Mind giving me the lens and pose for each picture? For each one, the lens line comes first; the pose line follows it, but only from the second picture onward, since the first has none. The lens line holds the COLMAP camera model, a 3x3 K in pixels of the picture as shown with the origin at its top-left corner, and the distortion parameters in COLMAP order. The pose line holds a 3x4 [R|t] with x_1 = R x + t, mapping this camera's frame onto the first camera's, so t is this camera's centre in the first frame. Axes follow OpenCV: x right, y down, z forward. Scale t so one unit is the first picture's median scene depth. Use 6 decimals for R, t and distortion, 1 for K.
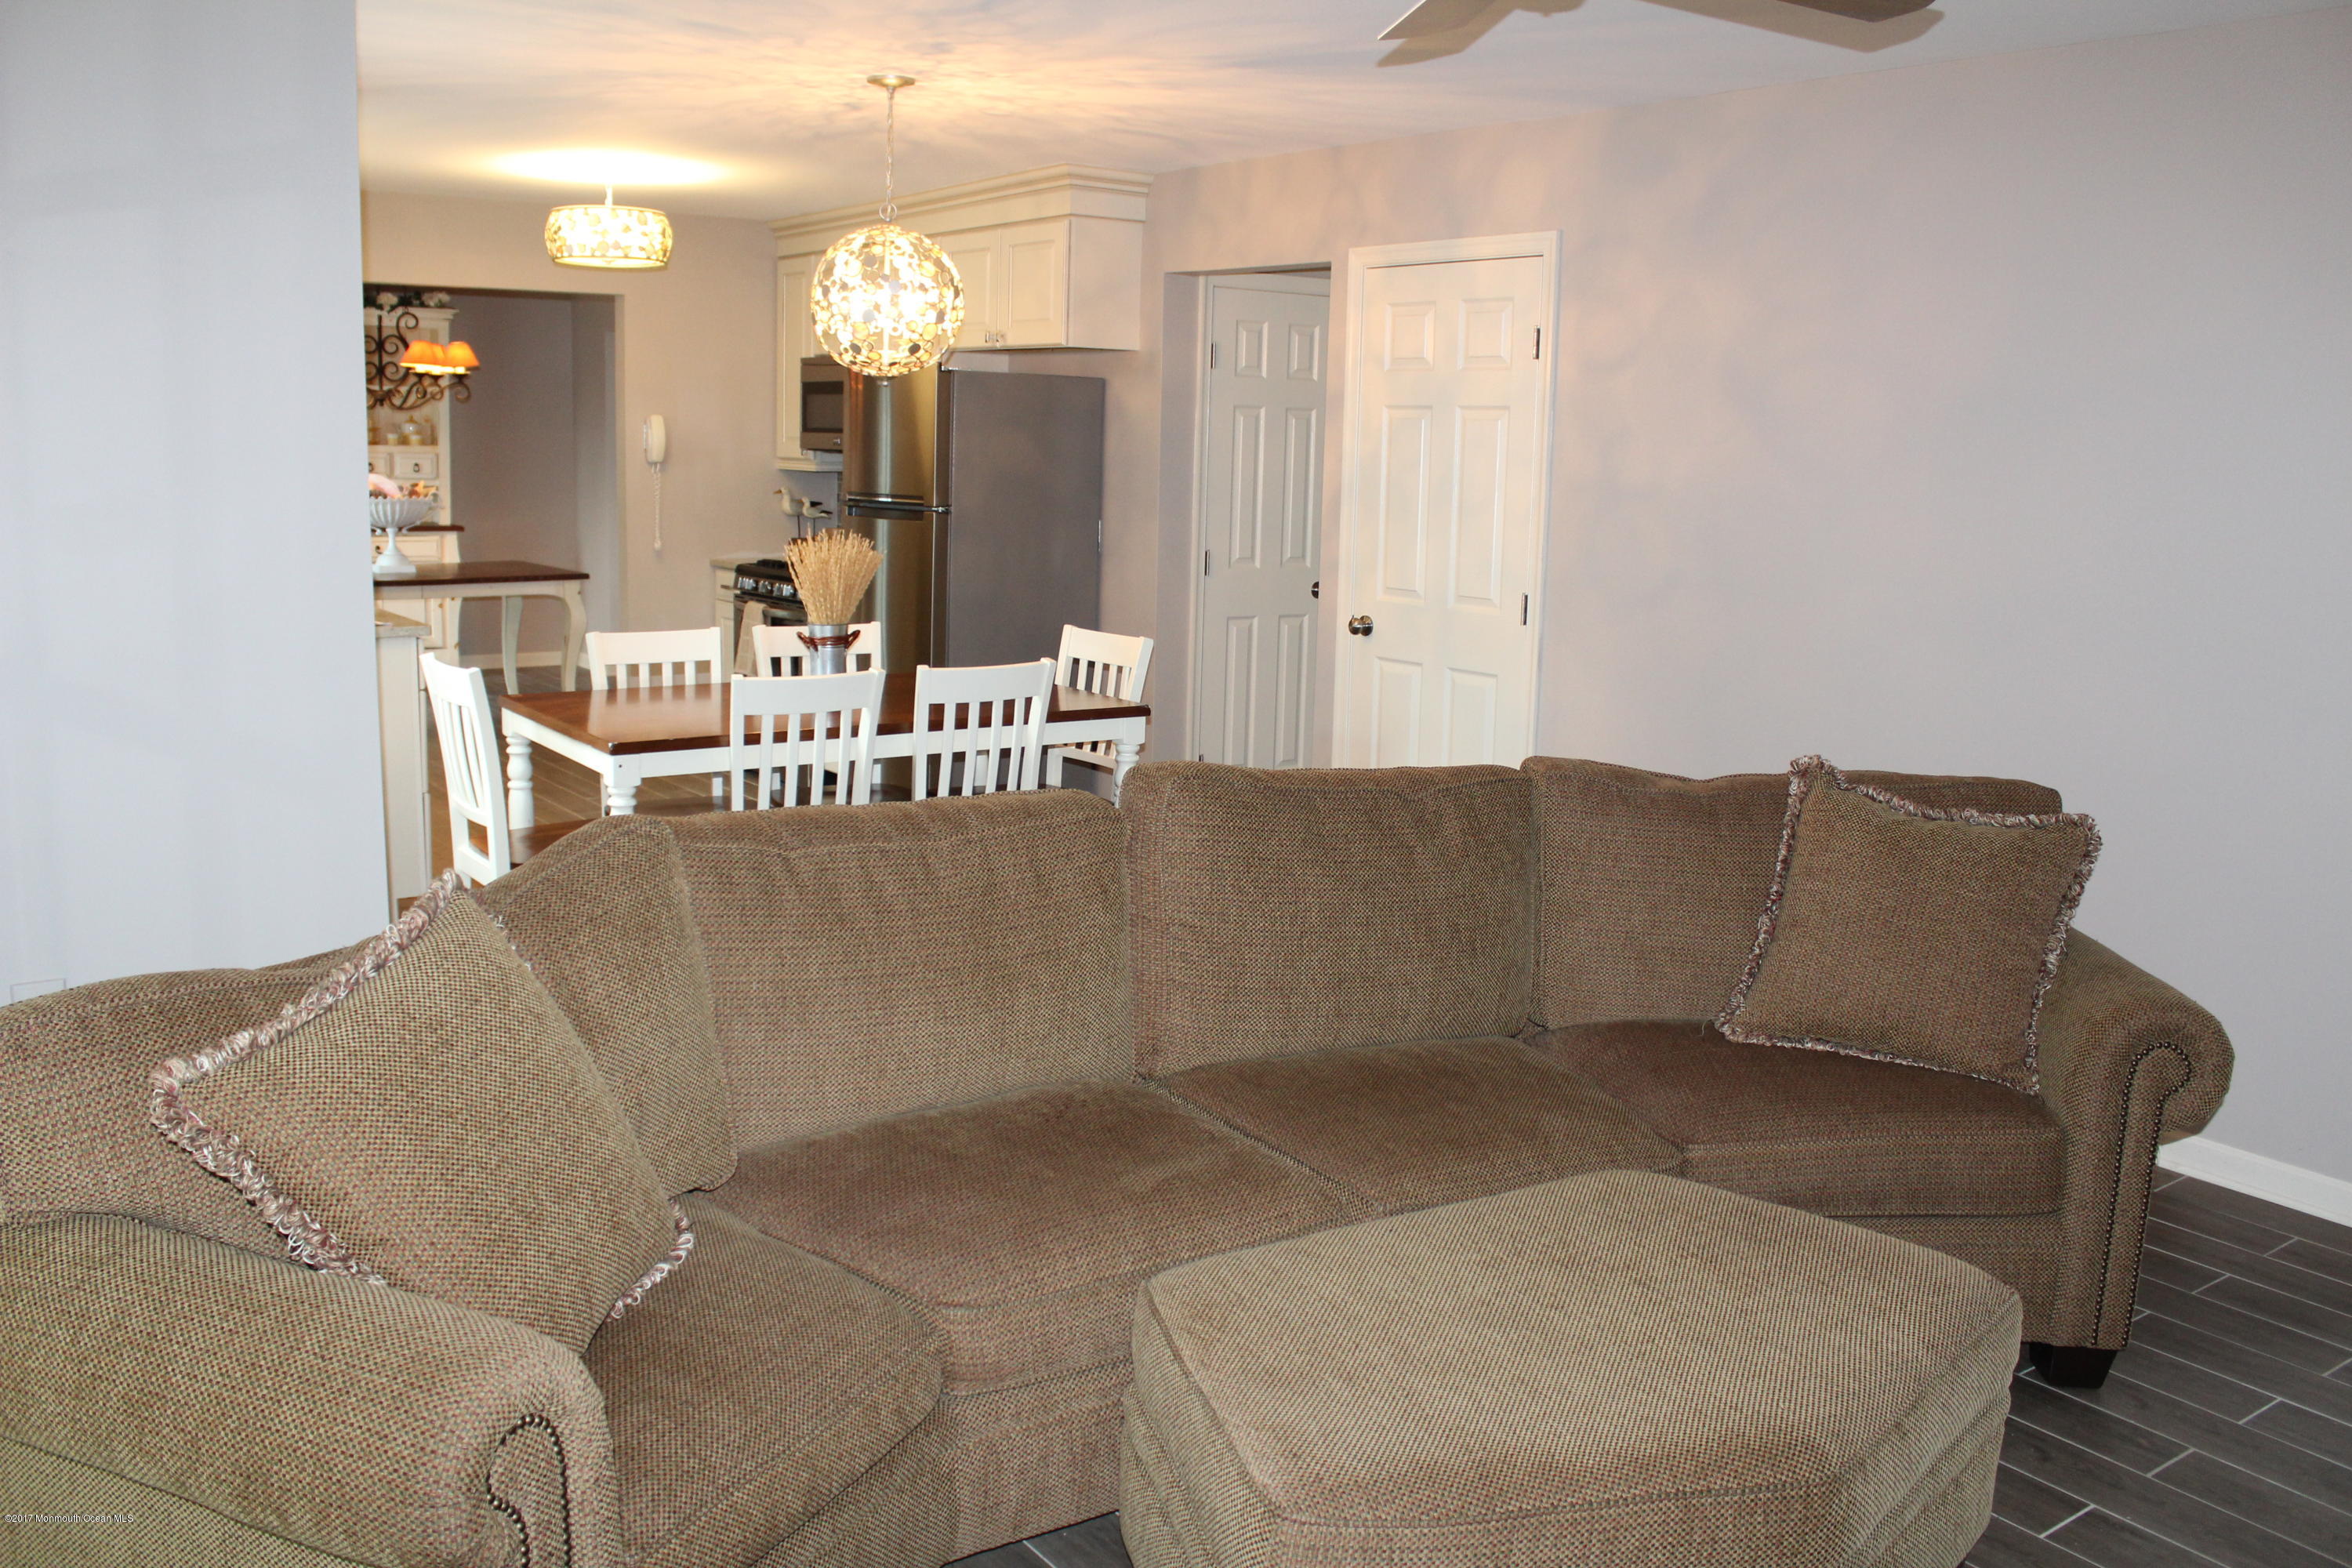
lens RADIAL K [[1959.1, 0, 1191.3], [0, 1959.1, 789.3], [0, 0, 1]] dist [-0.163481, 0.138029]
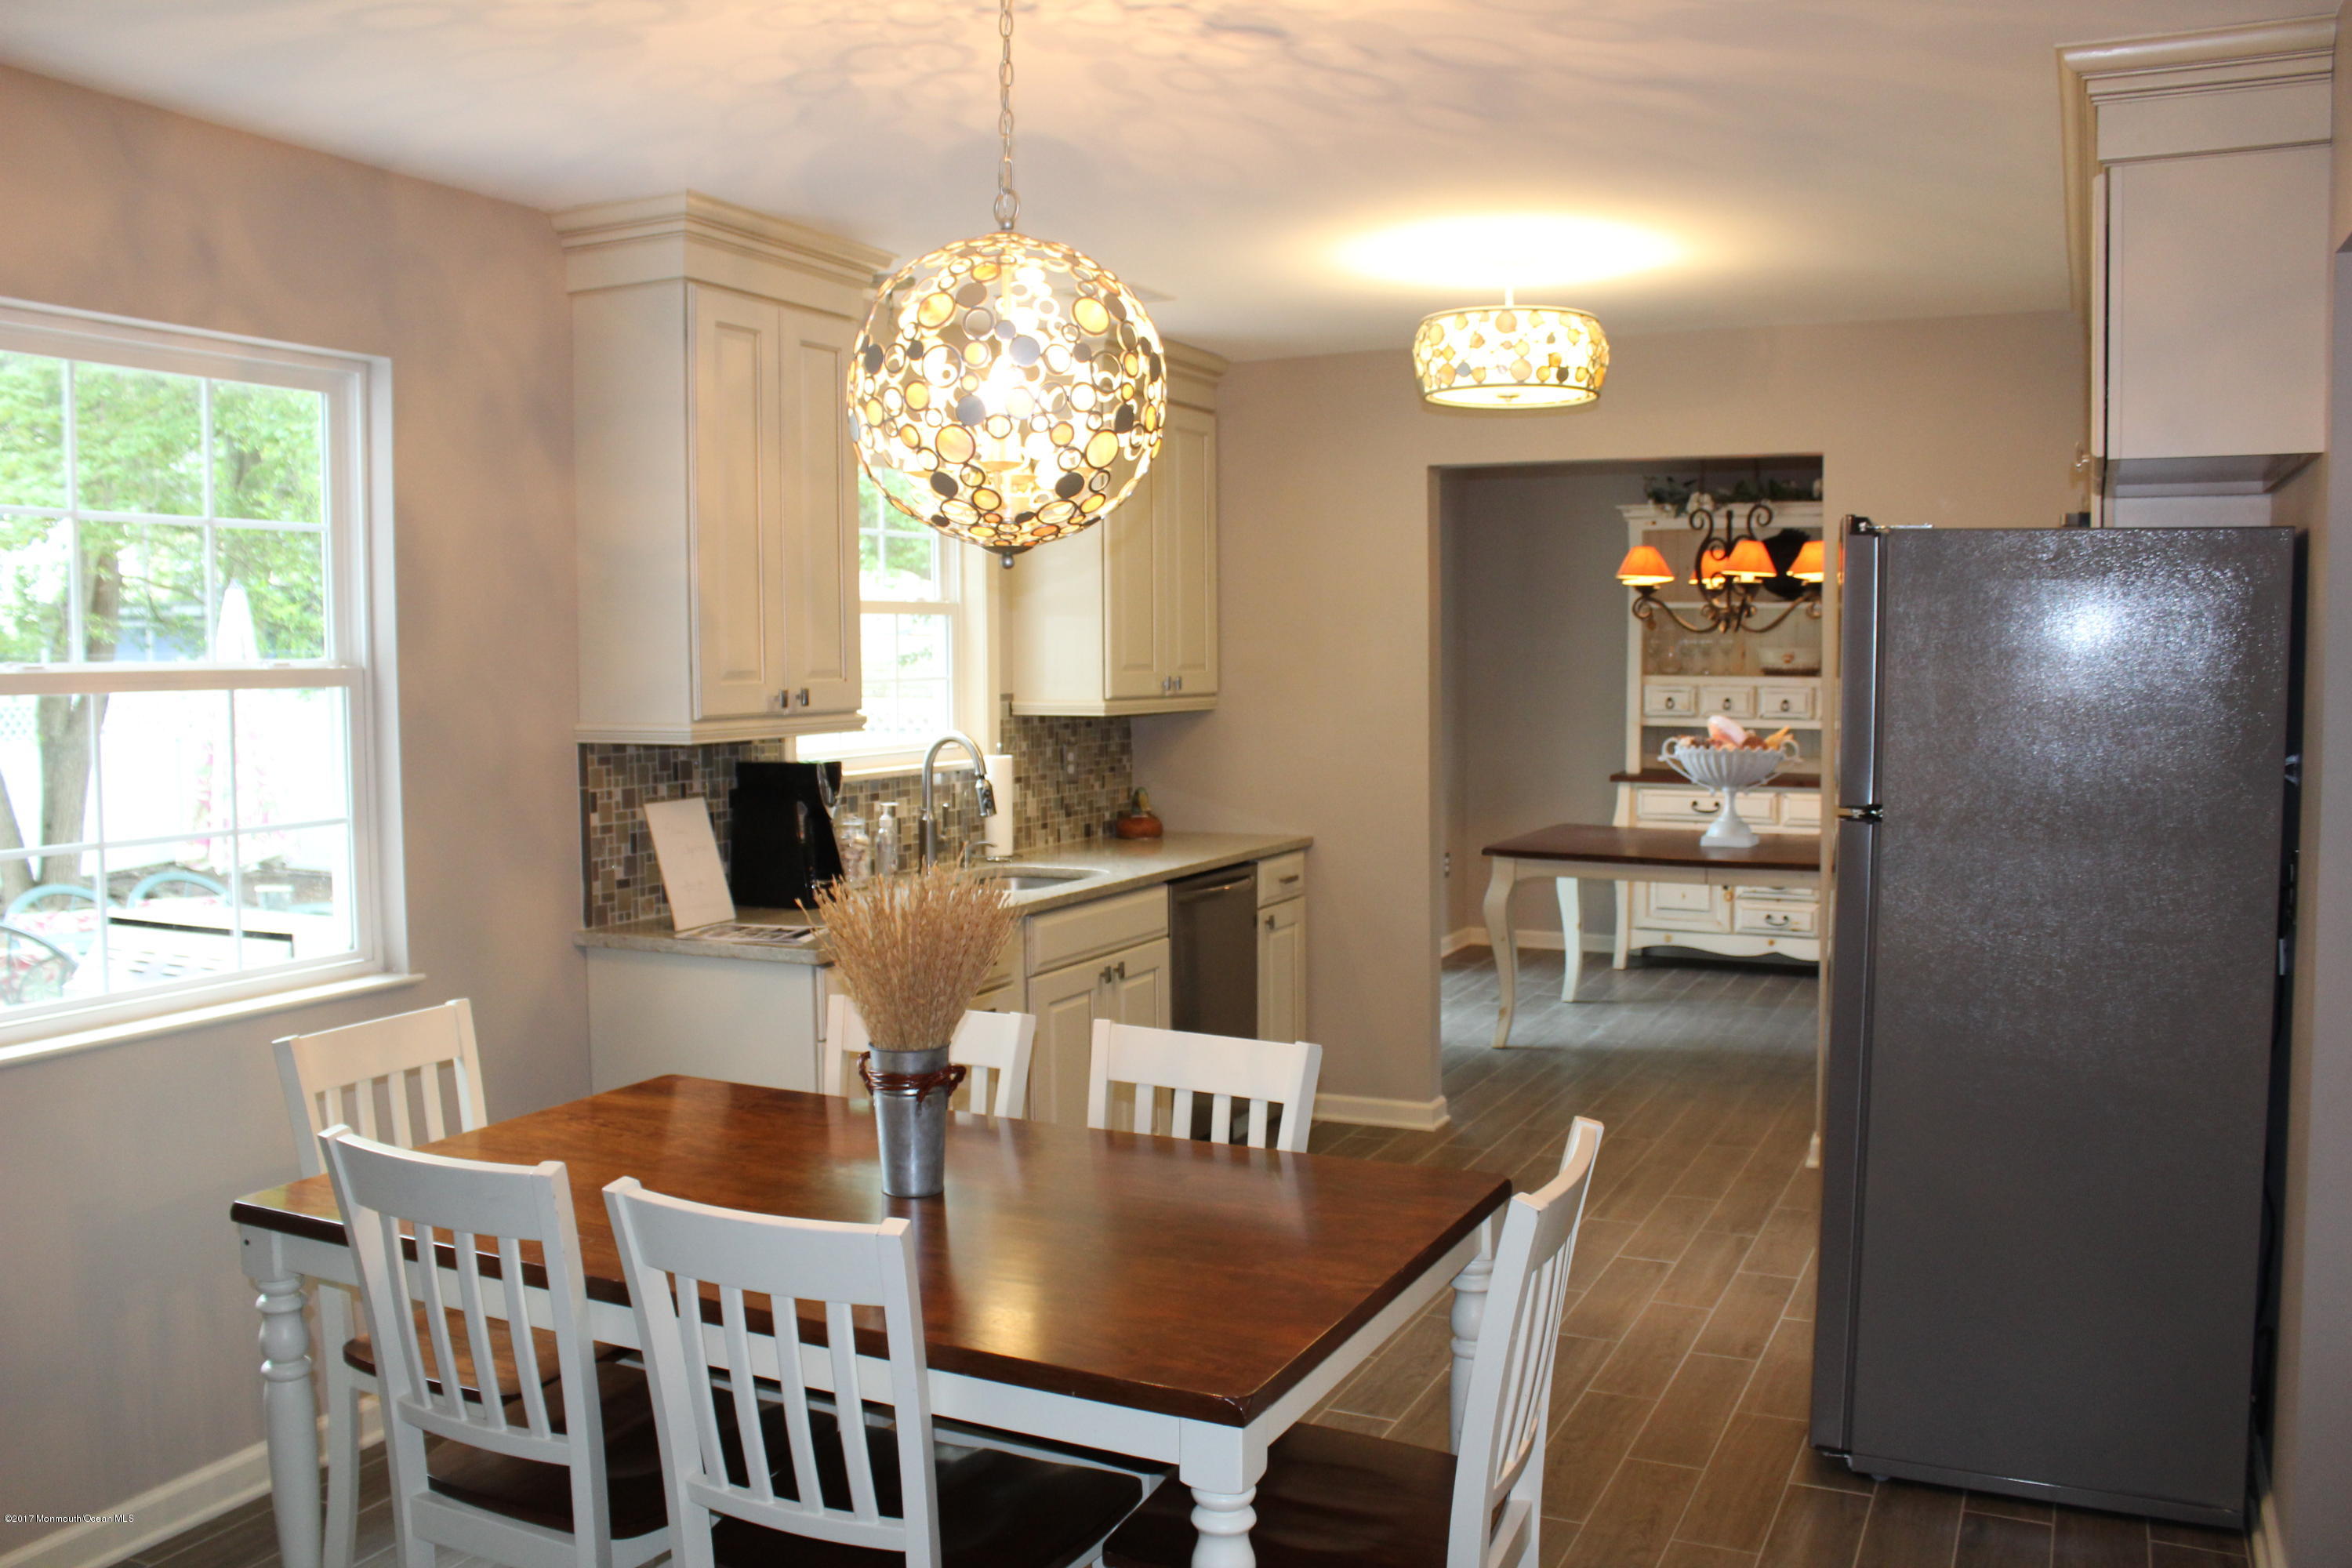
lens RADIAL K [[1959.1, 0, 1162.5], [0, 1959.1, 783.7], [0, 0, 1]] dist [-0.163481, 0.138029]
pose [[0.501656, 0.023111, -0.864758, 0.225658], [-0.127608, 0.990684, -0.047551, -0.114244], [0.855603, 0.134204, 0.499932, 0.665520]]
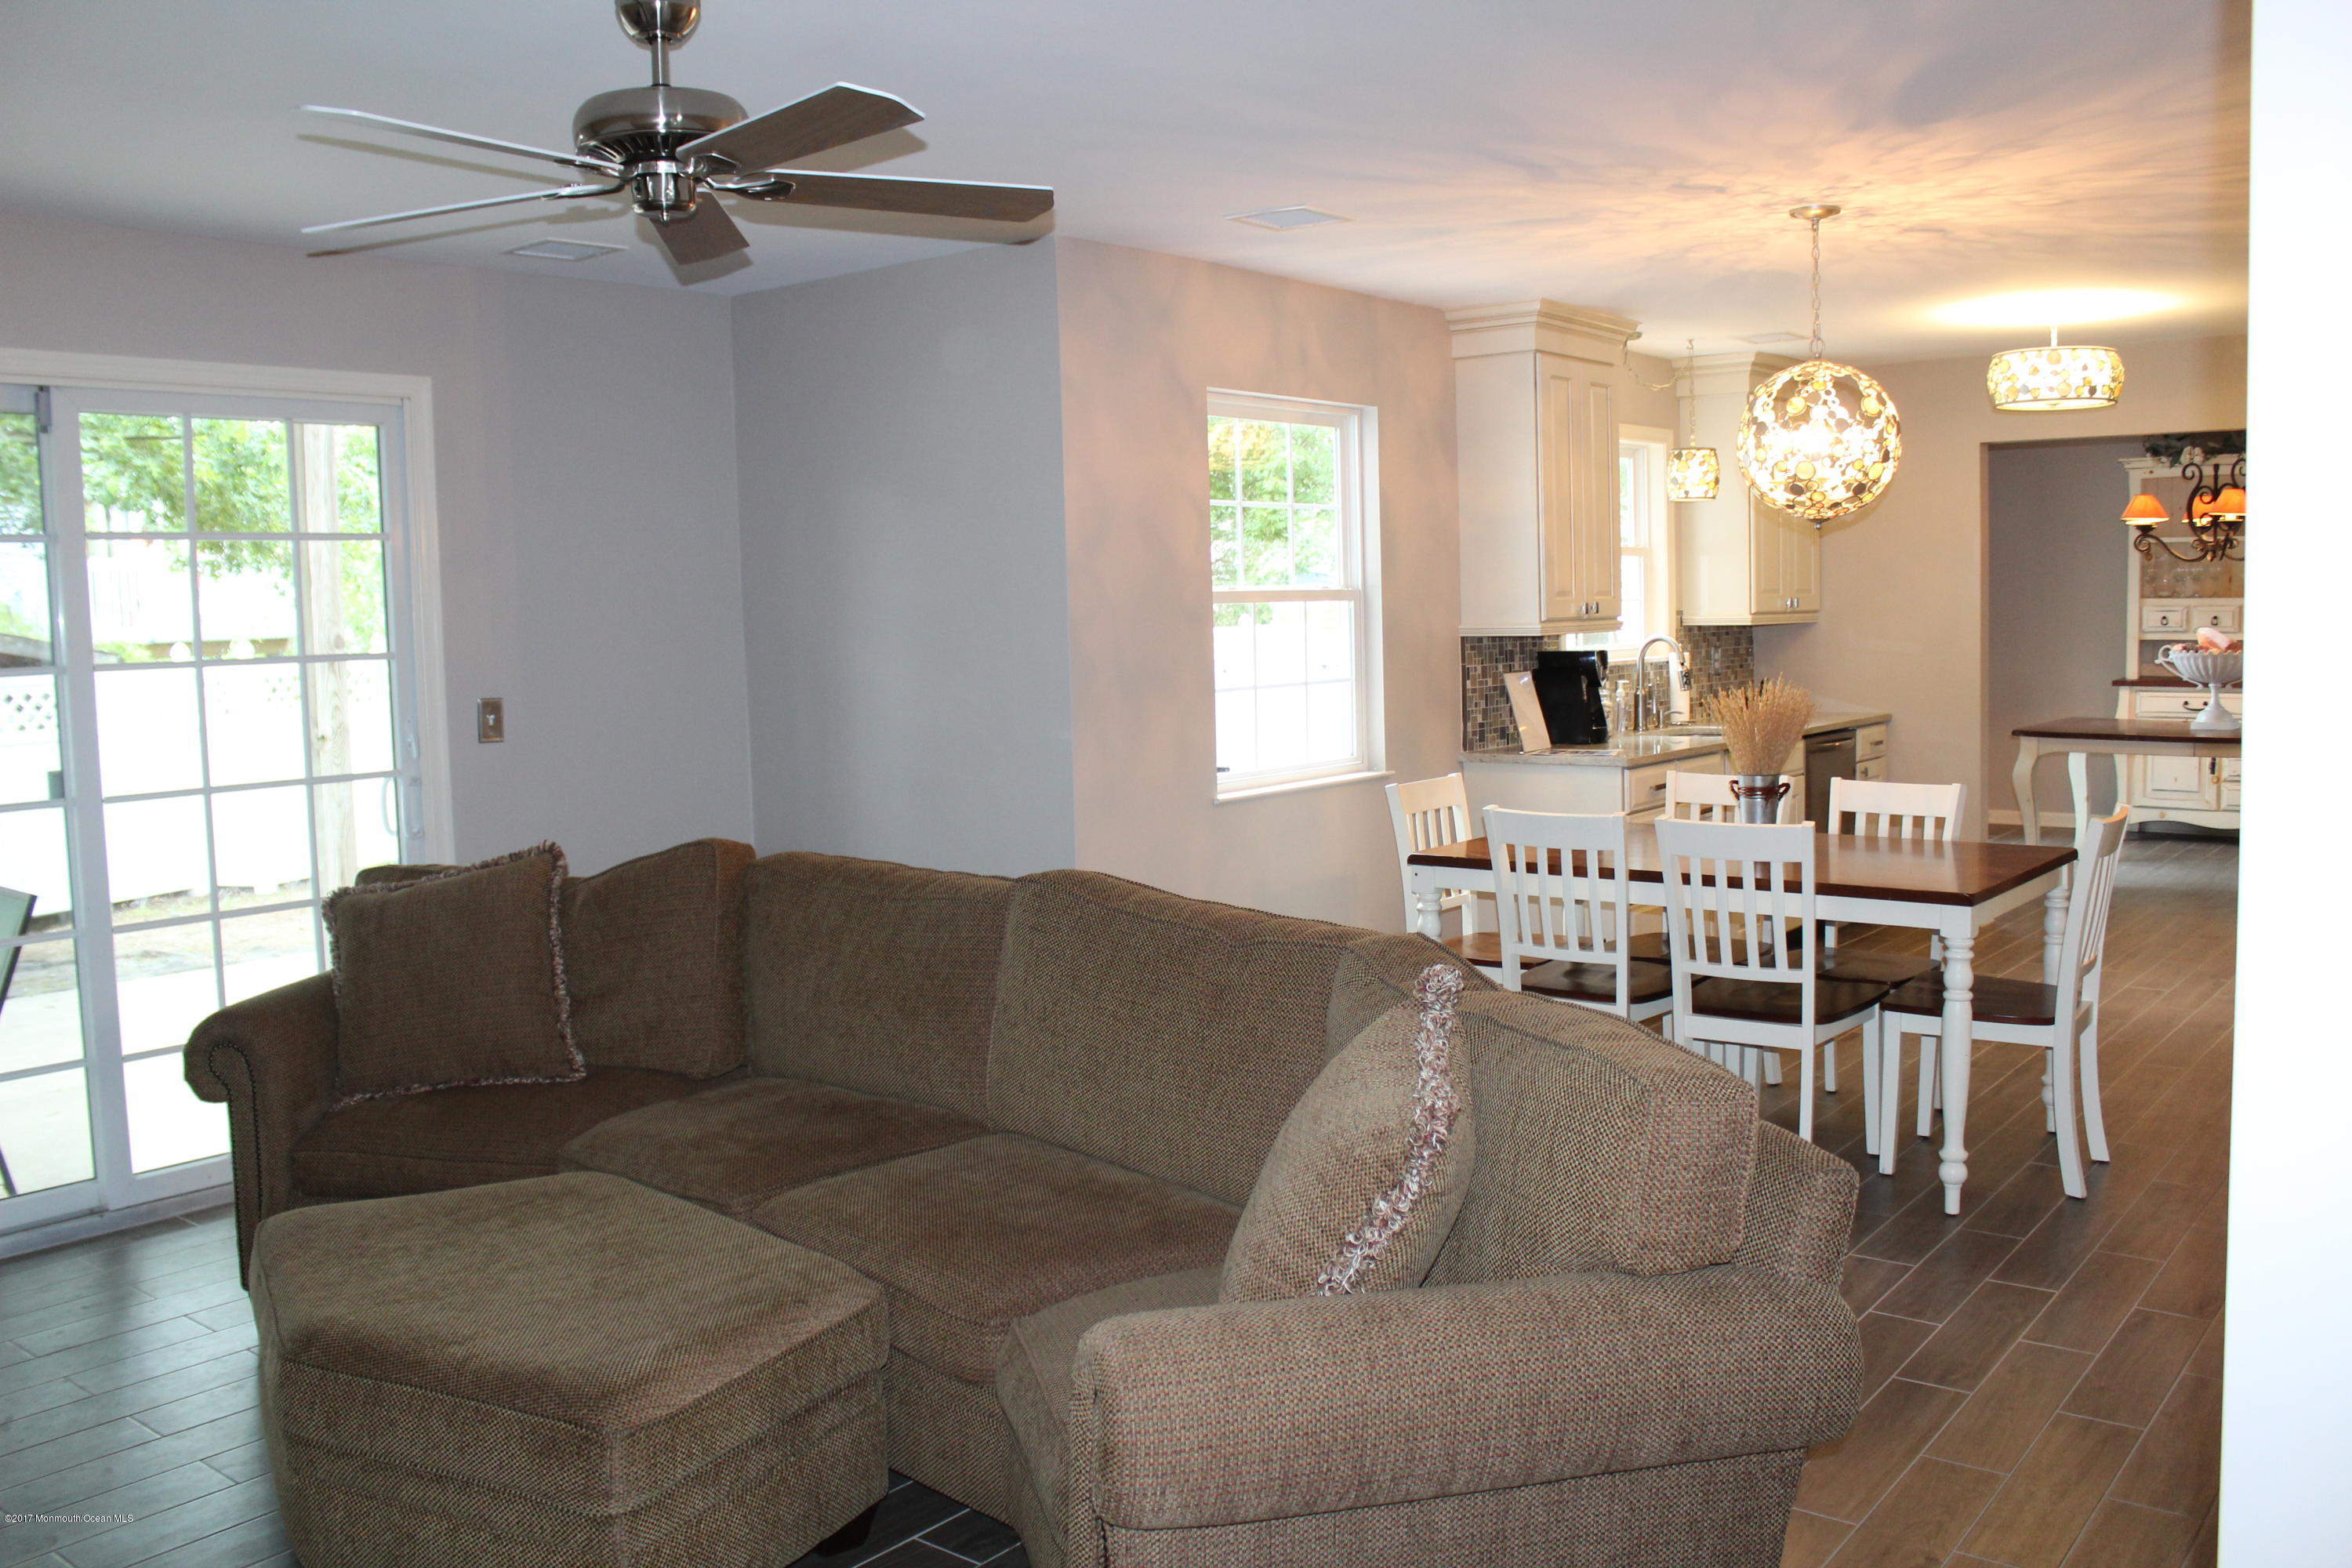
lens RADIAL K [[1959.1, 0, 1164.5], [0, 1959.1, 780.7], [0, 0, 1]] dist [-0.163481, 0.138029]
pose [[0.291813, 0.046090, -0.955364, 0.544466], [-0.131234, 0.991321, 0.007740, -0.040864], [0.947430, 0.123118, 0.295329, 0.355175]]
